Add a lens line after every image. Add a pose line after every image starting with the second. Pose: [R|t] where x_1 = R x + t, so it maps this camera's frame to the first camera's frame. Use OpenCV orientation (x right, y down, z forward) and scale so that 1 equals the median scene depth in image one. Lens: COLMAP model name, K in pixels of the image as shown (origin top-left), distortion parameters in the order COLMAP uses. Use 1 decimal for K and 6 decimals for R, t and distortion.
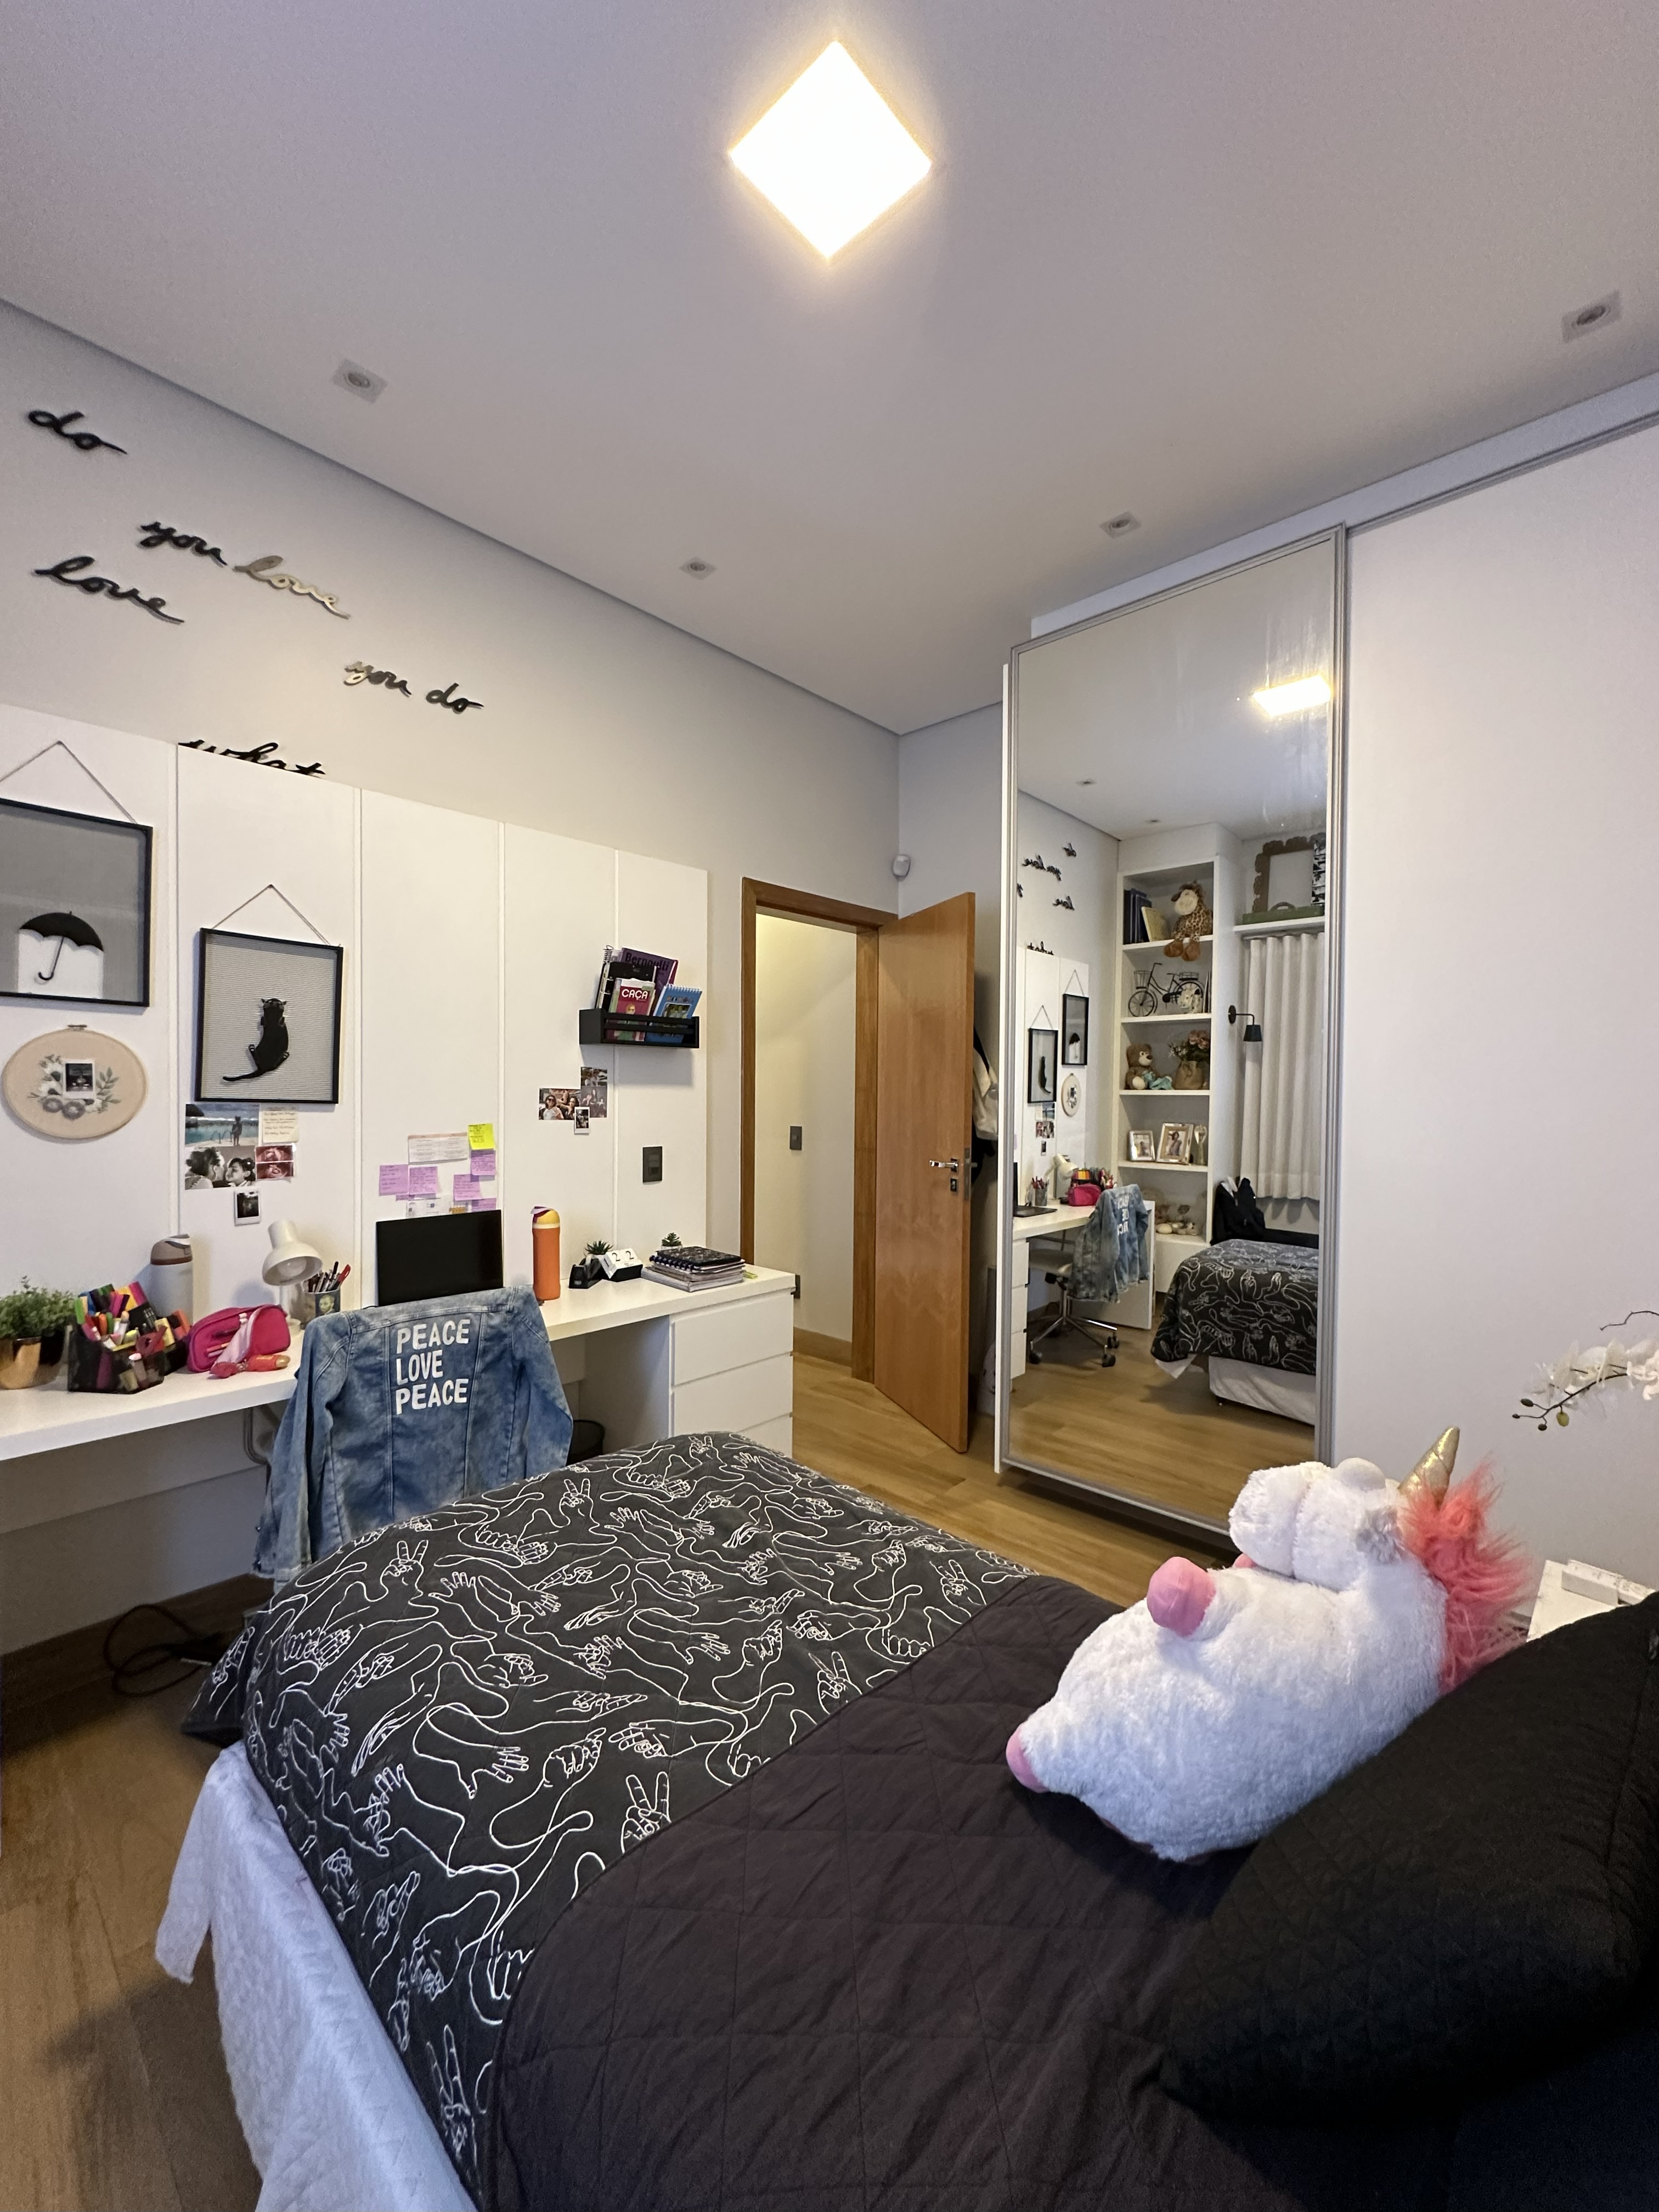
lens RADIAL K [[889.7, 0, 829.5], [0, 889.7, 1106.0], [0, 0, 1]] dist [-0.005034, 0.000906]
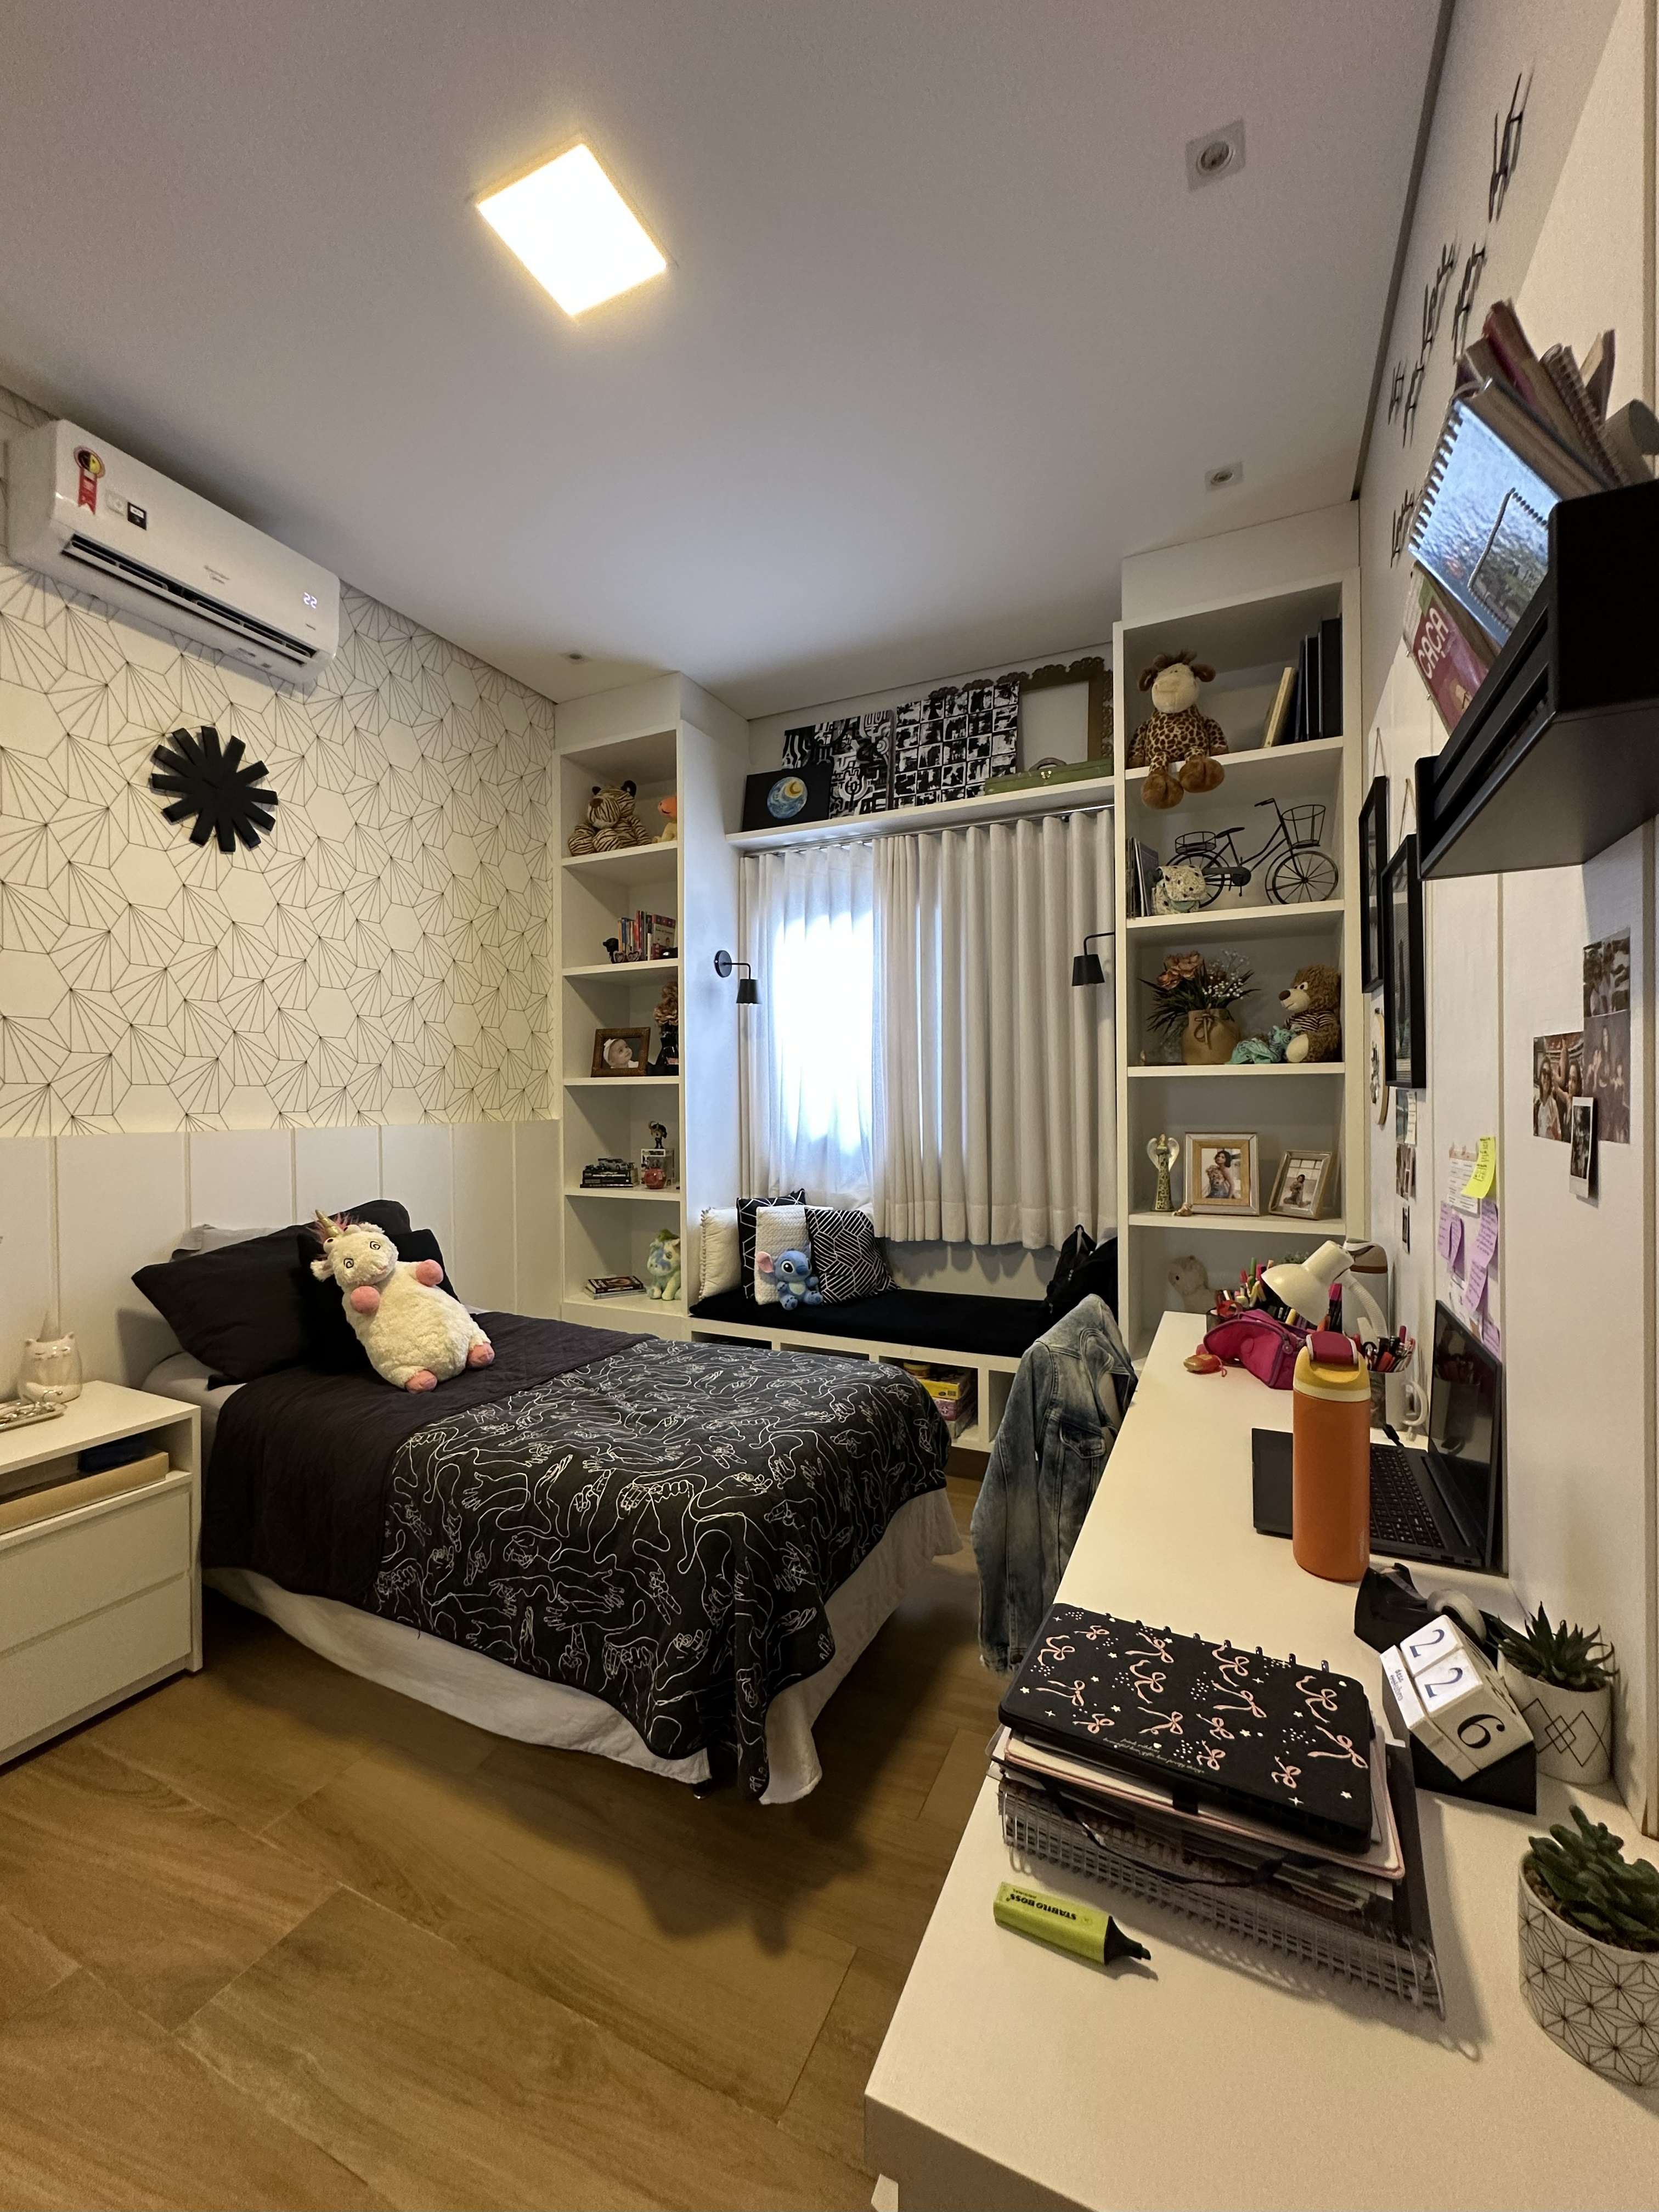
lens RADIAL K [[889.7, 0, 829.5], [0, 889.7, 1106.0], [0, 0, 1]] dist [-0.005034, 0.000906]
pose [[-0.953701, 0.007573, -0.300661, 0.036548], [0.001150, 0.999767, 0.021536, 0.000252], [0.300754, 0.020193, -0.953488, 2.694352]]
